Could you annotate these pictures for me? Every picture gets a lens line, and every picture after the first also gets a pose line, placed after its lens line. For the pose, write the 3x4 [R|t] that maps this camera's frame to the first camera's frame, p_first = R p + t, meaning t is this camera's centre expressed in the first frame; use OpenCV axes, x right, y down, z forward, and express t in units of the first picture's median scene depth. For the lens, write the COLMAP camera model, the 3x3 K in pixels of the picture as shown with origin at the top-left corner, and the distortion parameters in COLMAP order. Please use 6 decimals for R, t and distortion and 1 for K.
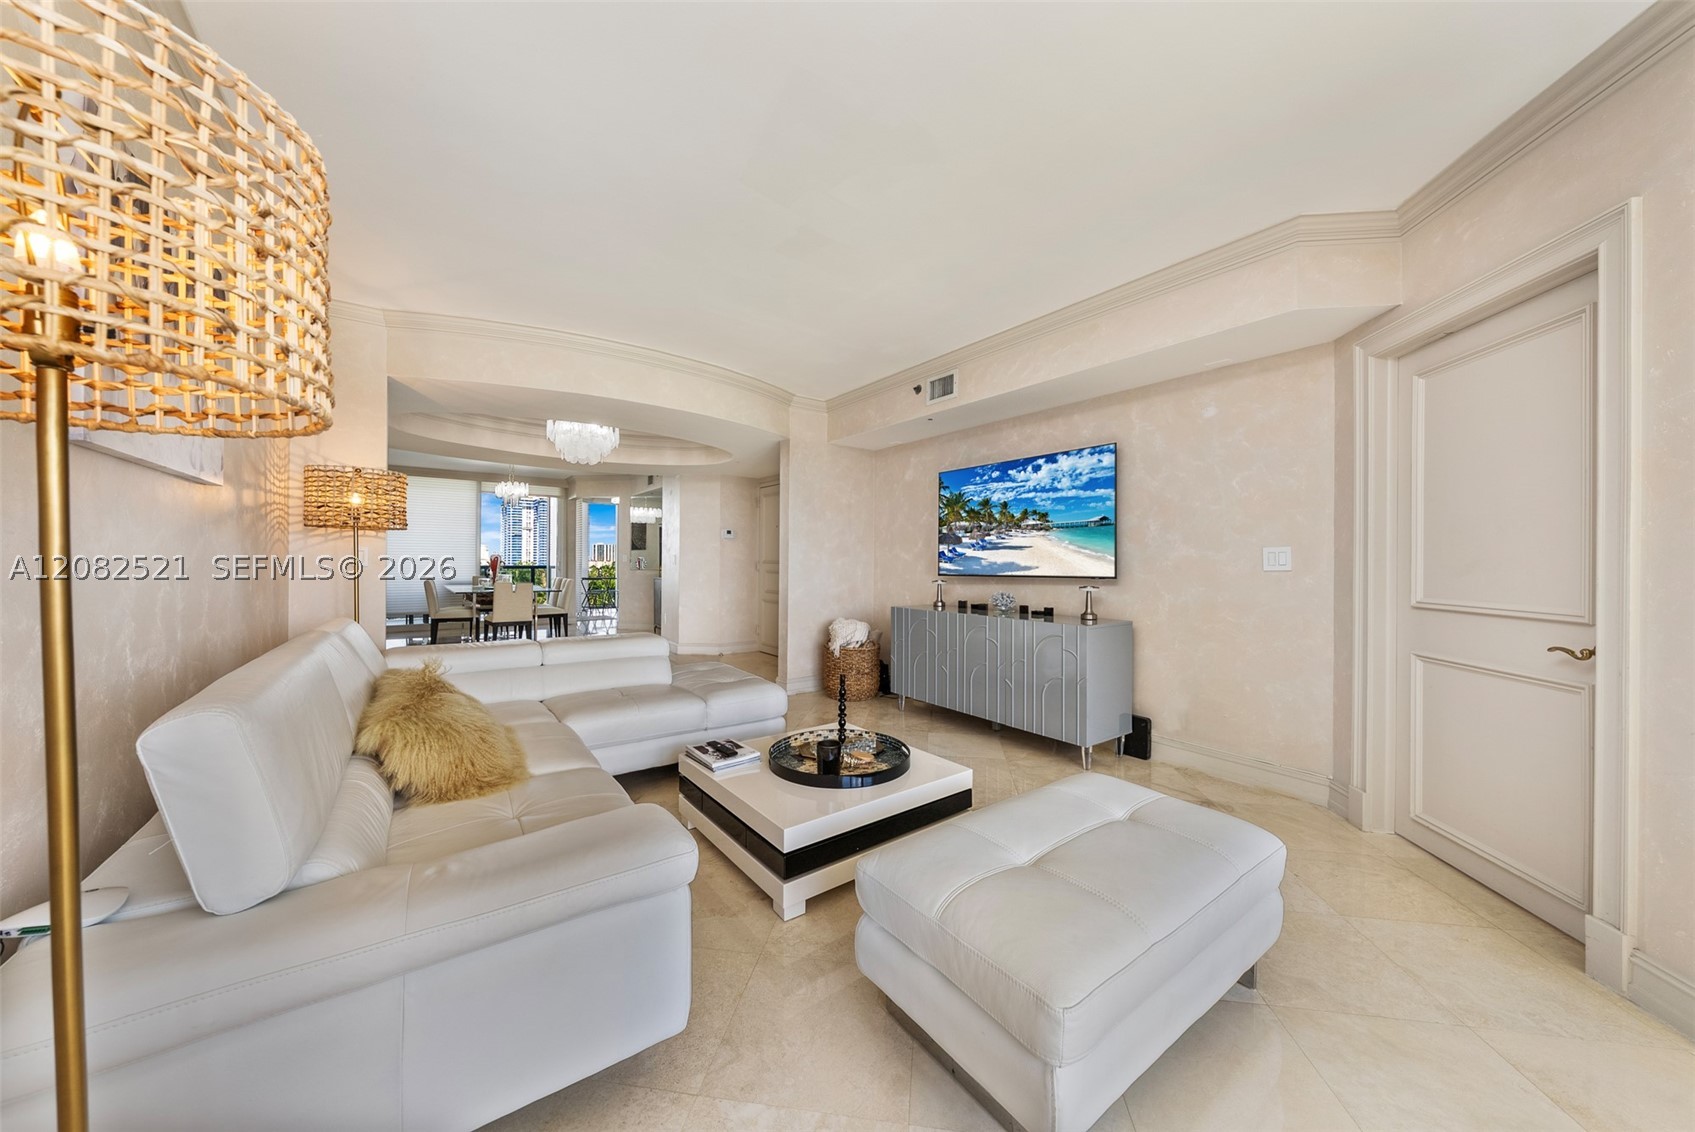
lens RADIAL K [[588.4, 0, 852.3], [0, 588.4, 566.9], [0, 0, 1]] dist [0.001711, 0.000100]
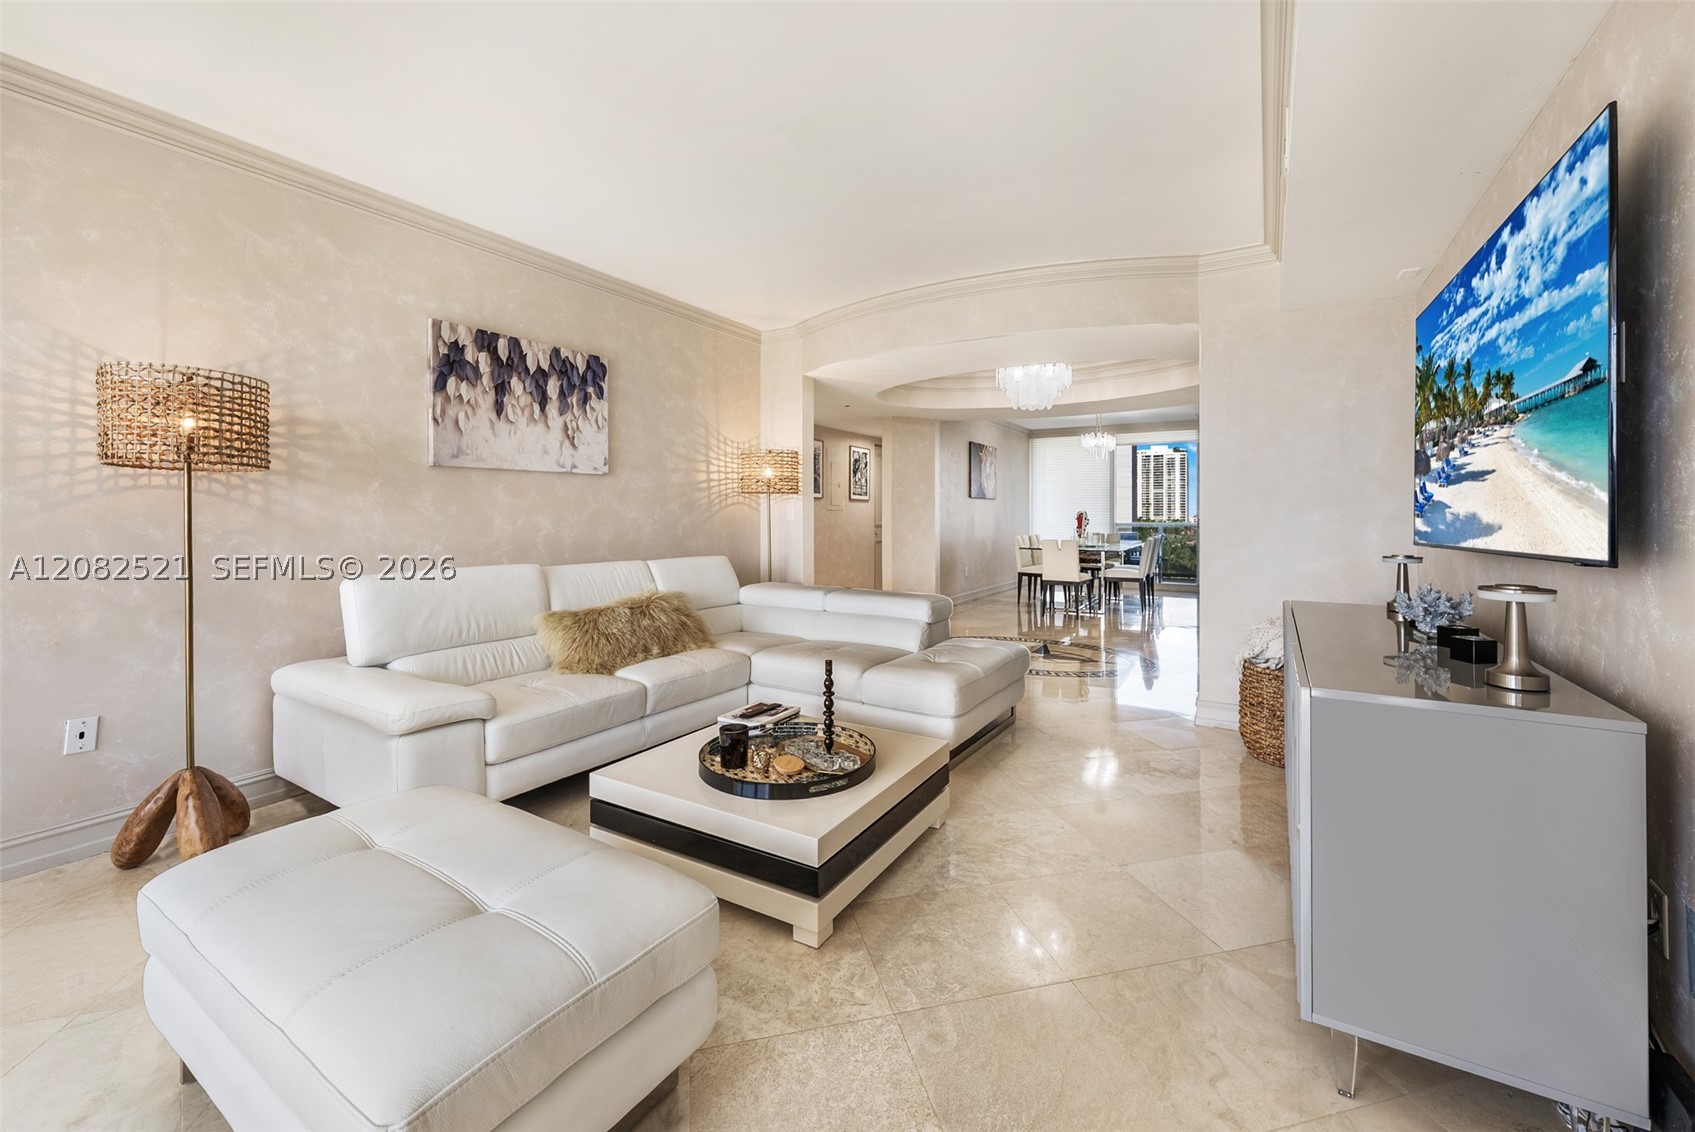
lens RADIAL K [[675.7, 0, 825.2], [0, 675.7, 509.1], [0, 0, 1]] dist [-0.001735, -0.000203]
pose [[0.360334, -0.014931, -0.932704, 0.545878], [-0.010976, 0.999735, -0.020245, 0.002949], [0.932759, 0.017532, 0.360074, 0.455582]]
